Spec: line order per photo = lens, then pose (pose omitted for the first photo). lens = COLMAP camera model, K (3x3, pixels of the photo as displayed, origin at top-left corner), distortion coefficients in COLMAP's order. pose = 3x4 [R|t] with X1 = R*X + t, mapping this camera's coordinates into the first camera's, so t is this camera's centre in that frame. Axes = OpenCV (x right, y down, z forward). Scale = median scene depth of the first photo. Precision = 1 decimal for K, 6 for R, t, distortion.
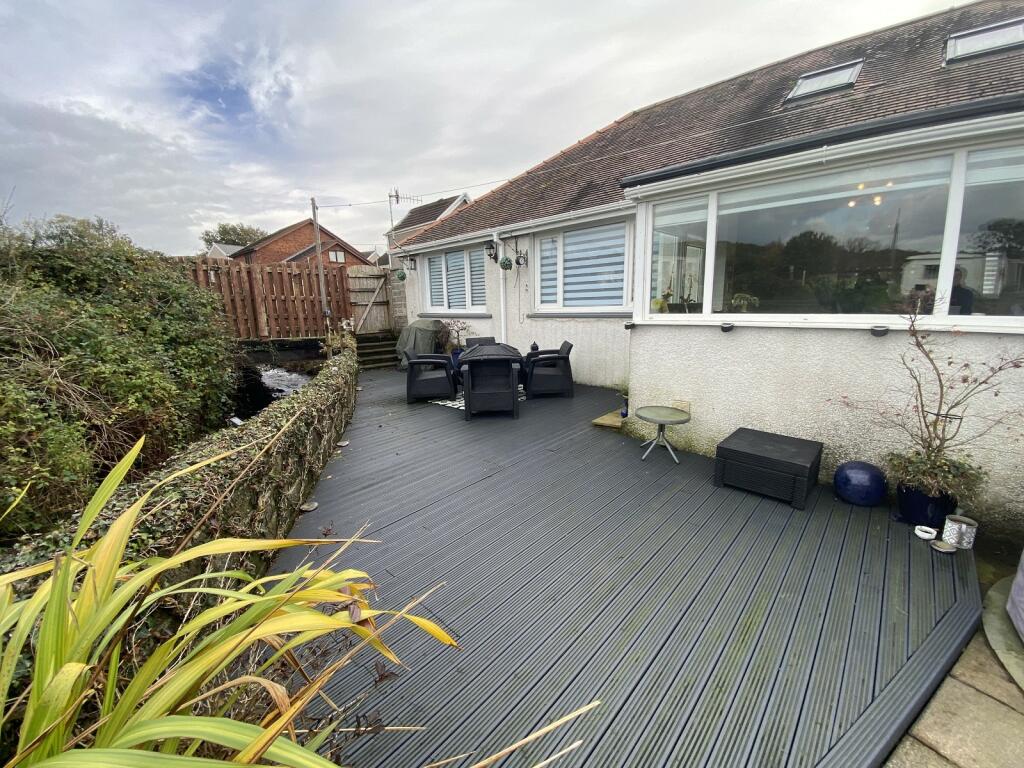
lens RADIAL K [[404.4, 0, 512.0], [0, 404.4, 384.0], [0, 0, 1]] dist [0.056272, -0.034790]
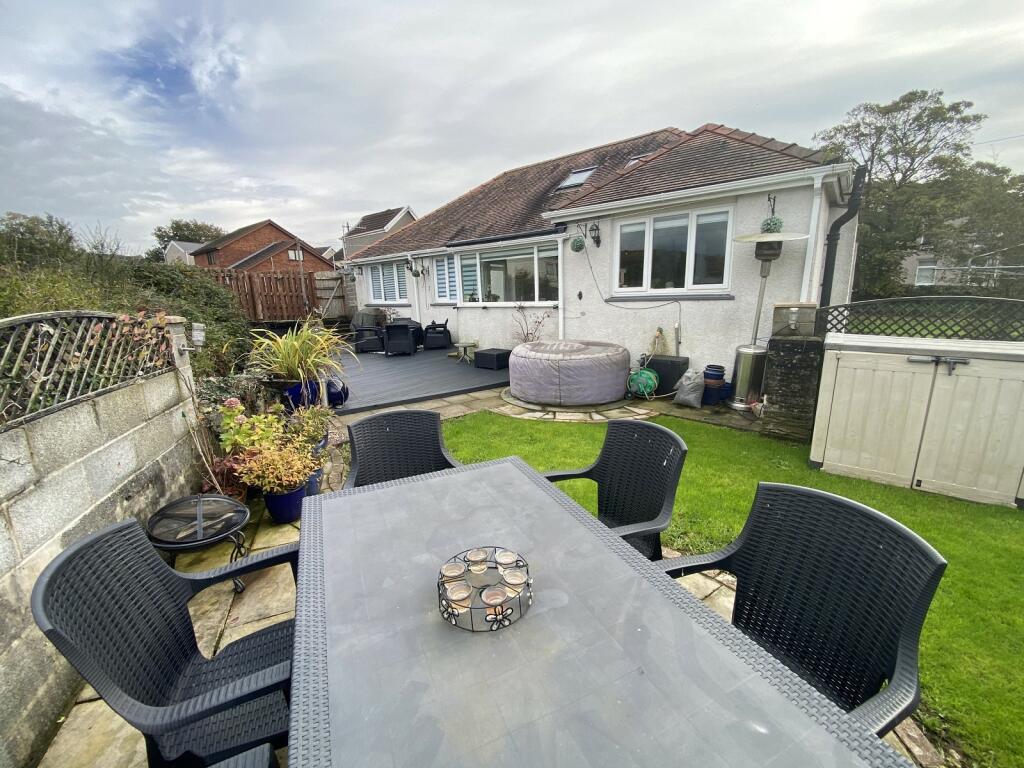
lens RADIAL K [[415.6, 0, 510.5], [0, 415.6, 384.6], [0, 0, 1]] dist [0.027081, -0.025325]
pose [[0.996701, -0.017347, 0.079283, 0.194227], [0.016540, 0.999805, 0.010830, 0.125436], [-0.079455, -0.009483, 0.996793, -0.627851]]
